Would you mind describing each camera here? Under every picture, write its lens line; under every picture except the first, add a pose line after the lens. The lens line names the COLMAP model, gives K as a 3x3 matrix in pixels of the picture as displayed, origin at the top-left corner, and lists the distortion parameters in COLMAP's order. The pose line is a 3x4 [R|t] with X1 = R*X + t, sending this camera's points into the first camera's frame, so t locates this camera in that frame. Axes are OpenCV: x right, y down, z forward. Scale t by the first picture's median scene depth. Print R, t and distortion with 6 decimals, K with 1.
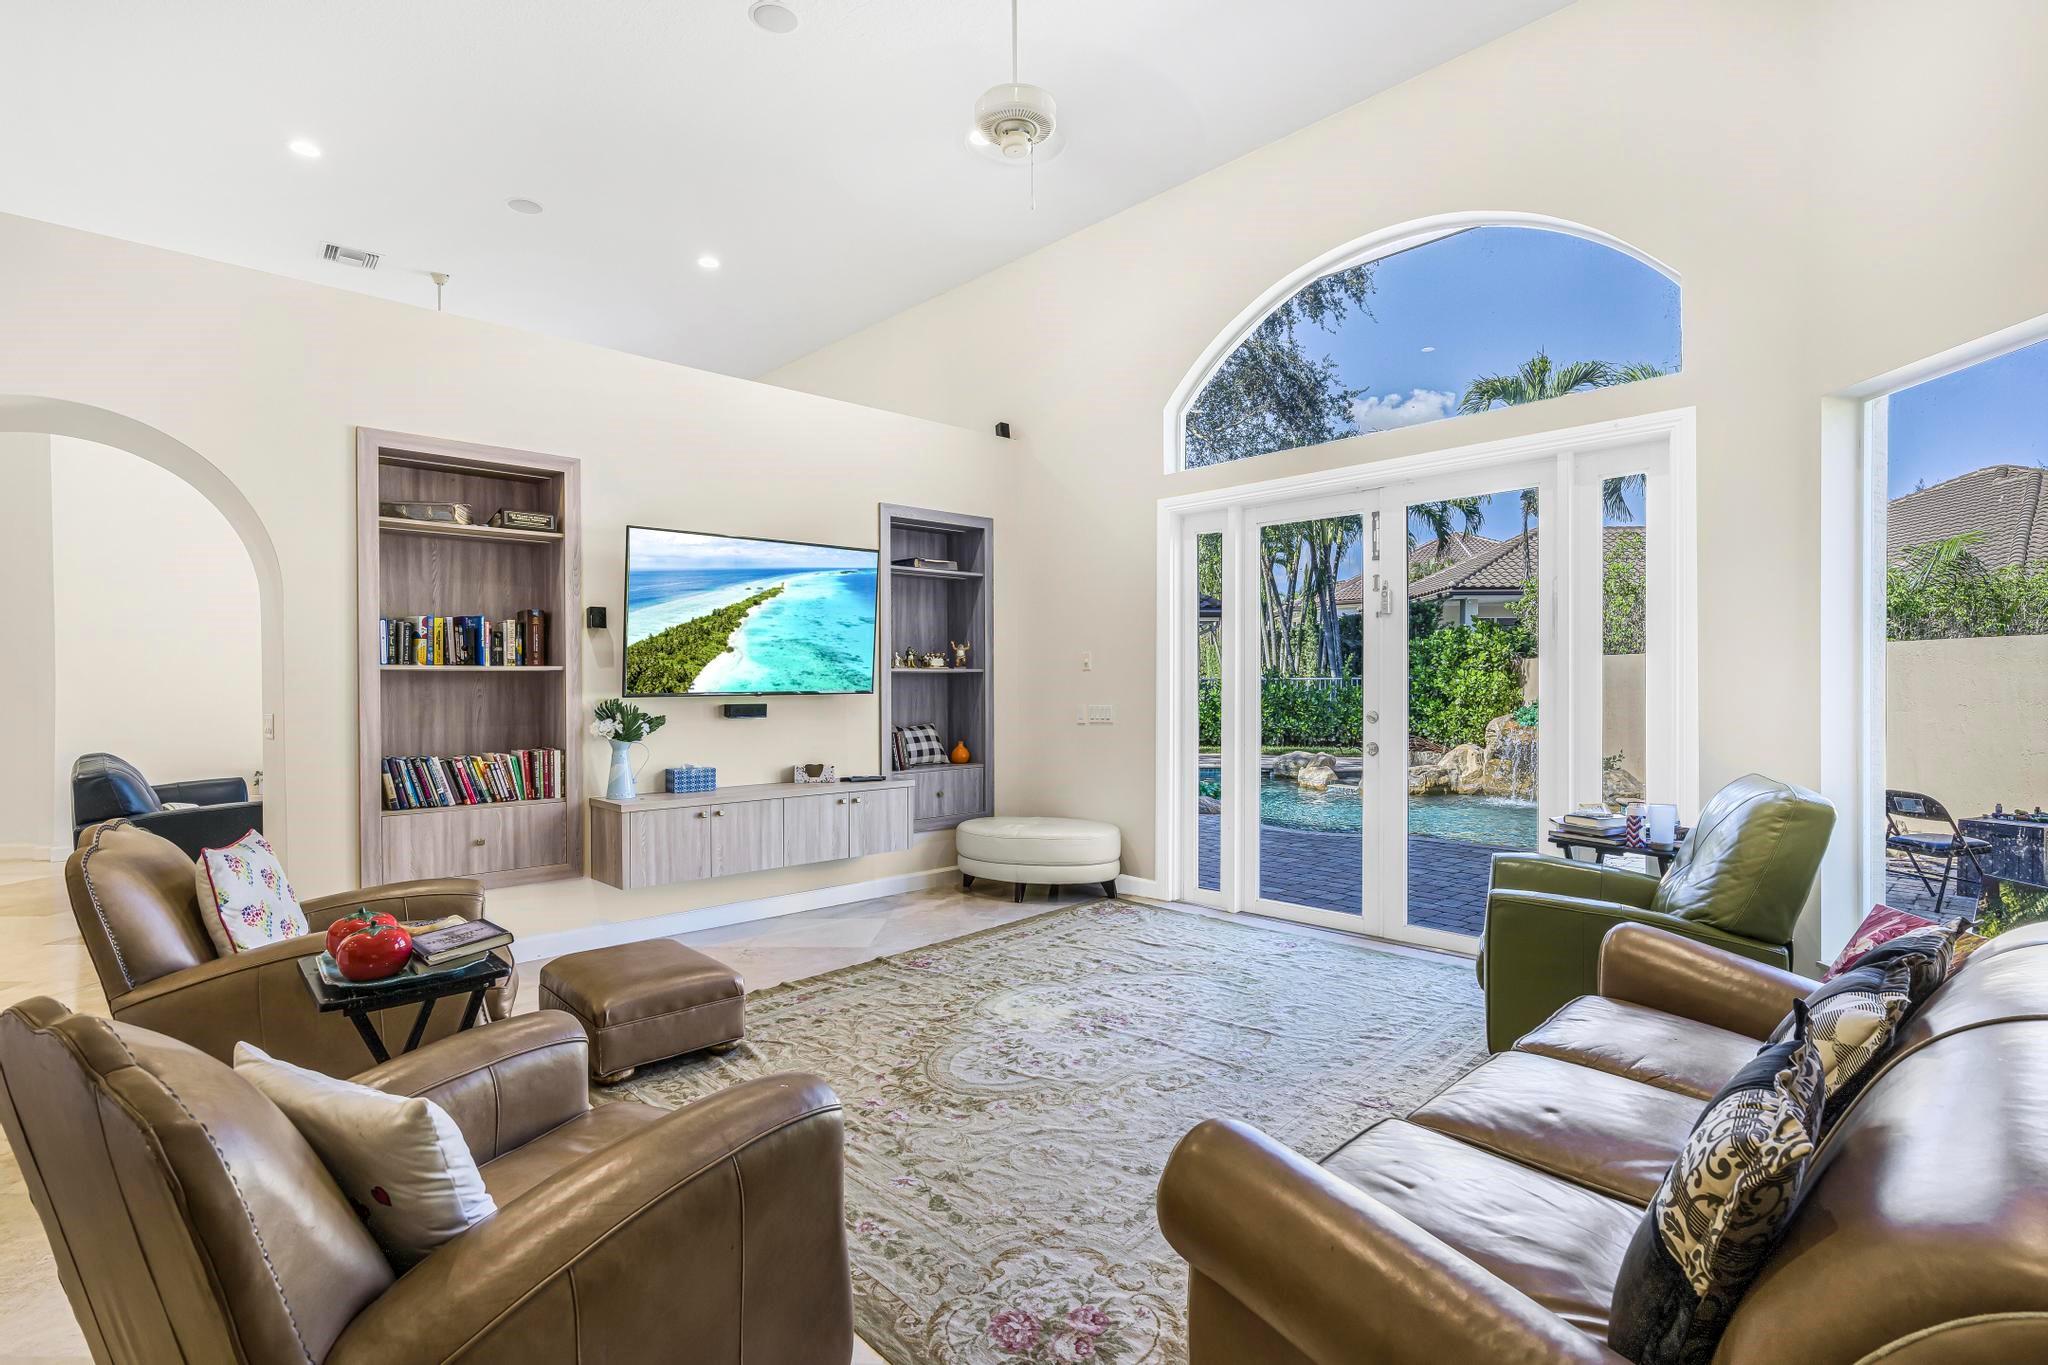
lens RADIAL K [[994.7, 0, 1060.3], [0, 994.7, 688.7], [0, 0, 1]] dist [0.017097, 0.000088]
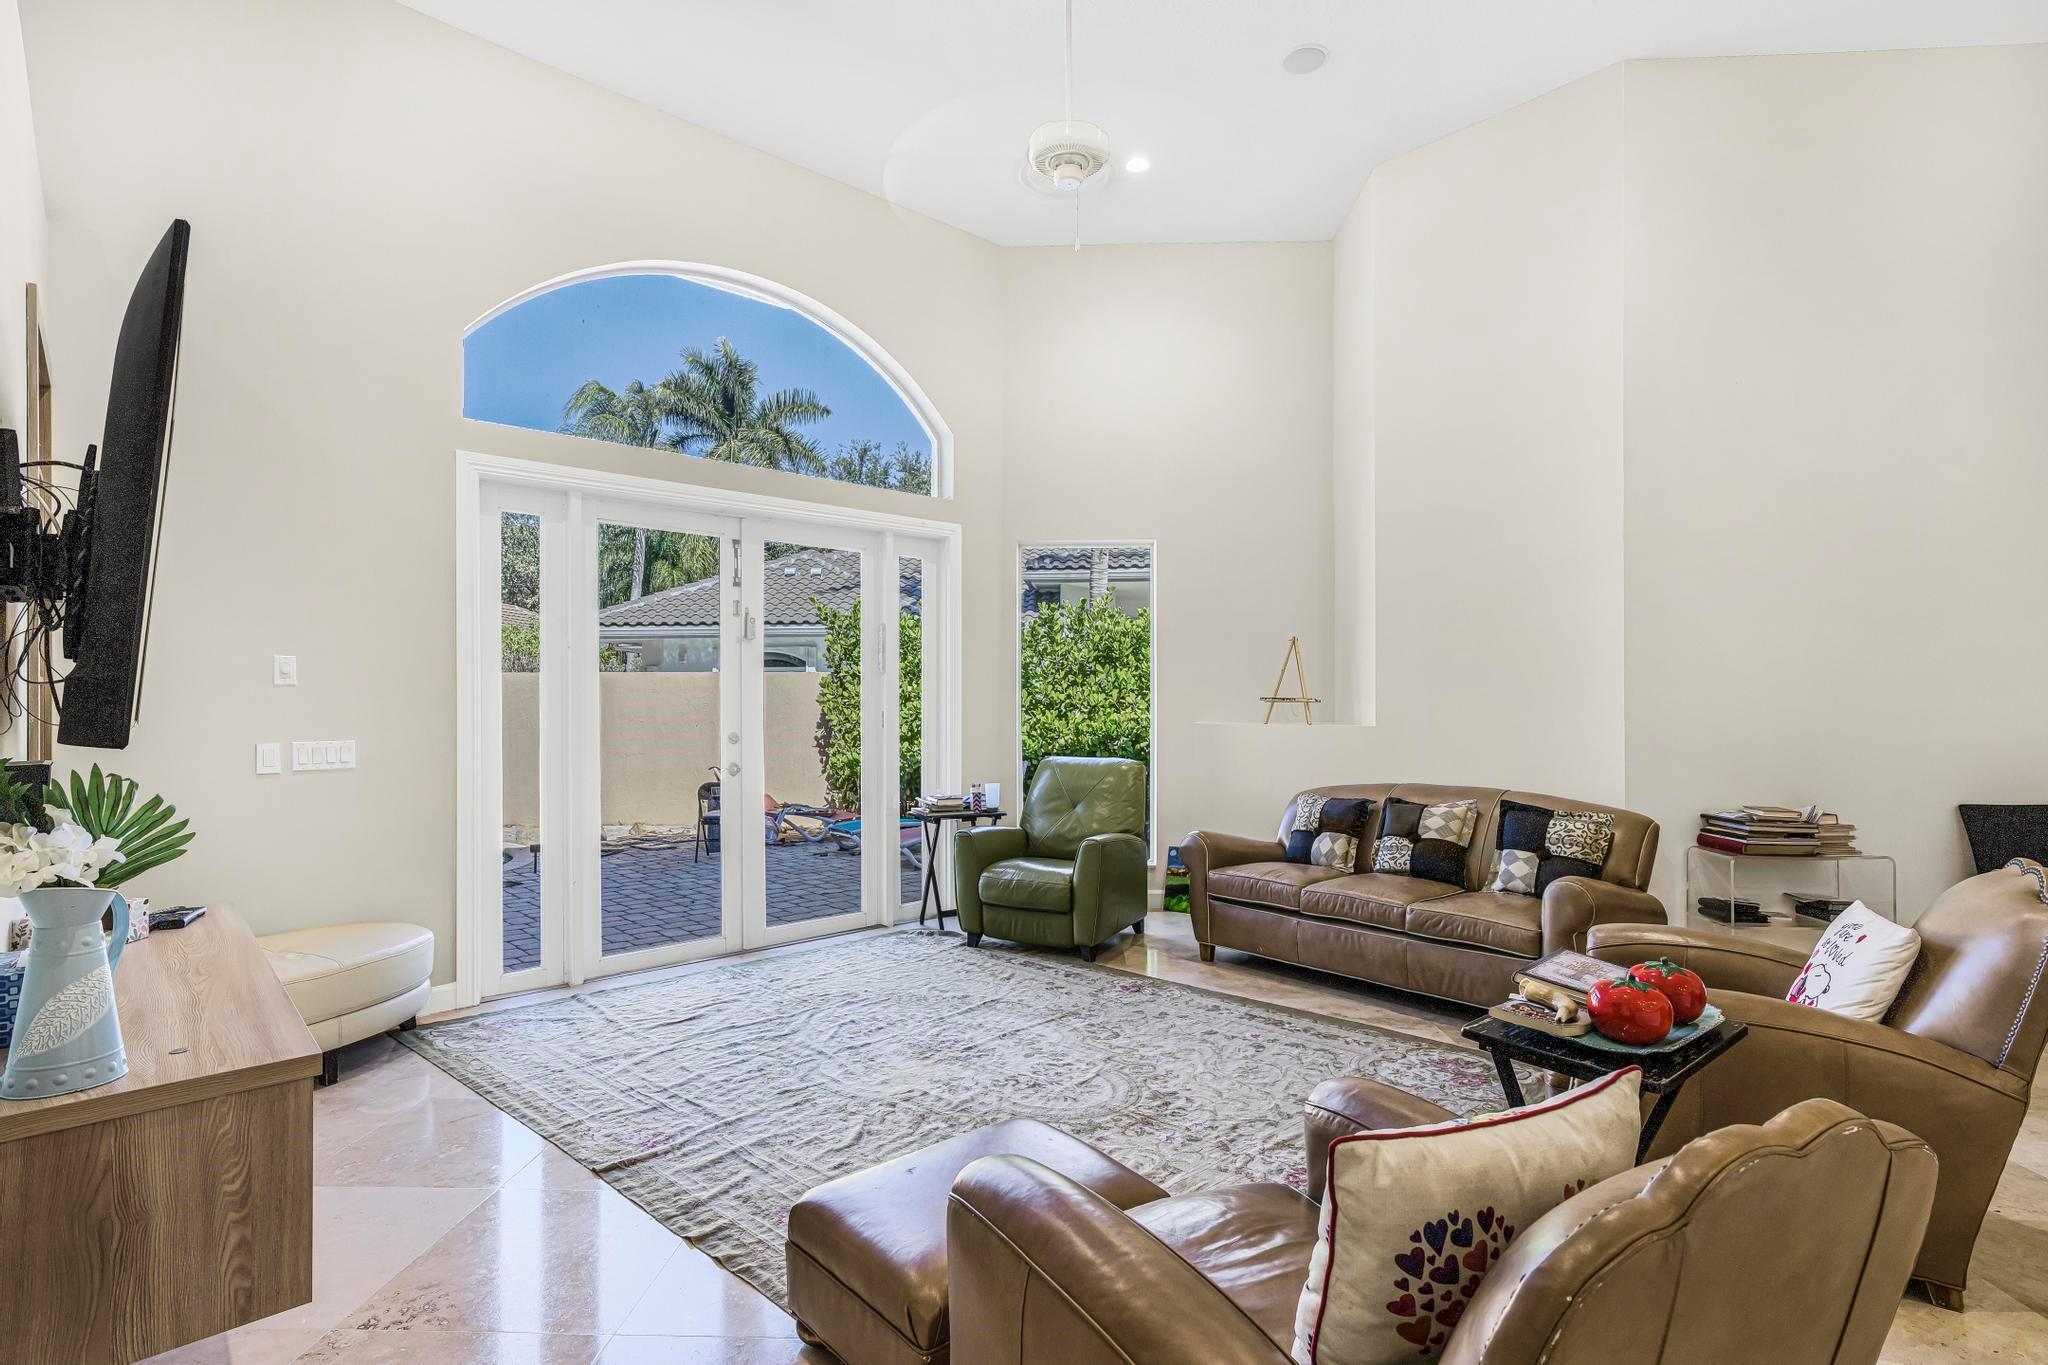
lens RADIAL K [[994.7, 0, 1016.0], [0, 994.7, 690.5], [0, 0, 1]] dist [0.017097, 0.000088]
pose [[0.036471, 0.015908, 0.999208, -0.823000], [0.001385, 0.999872, -0.015969, -0.004272], [-0.999334, 0.001966, 0.036444, 0.778859]]
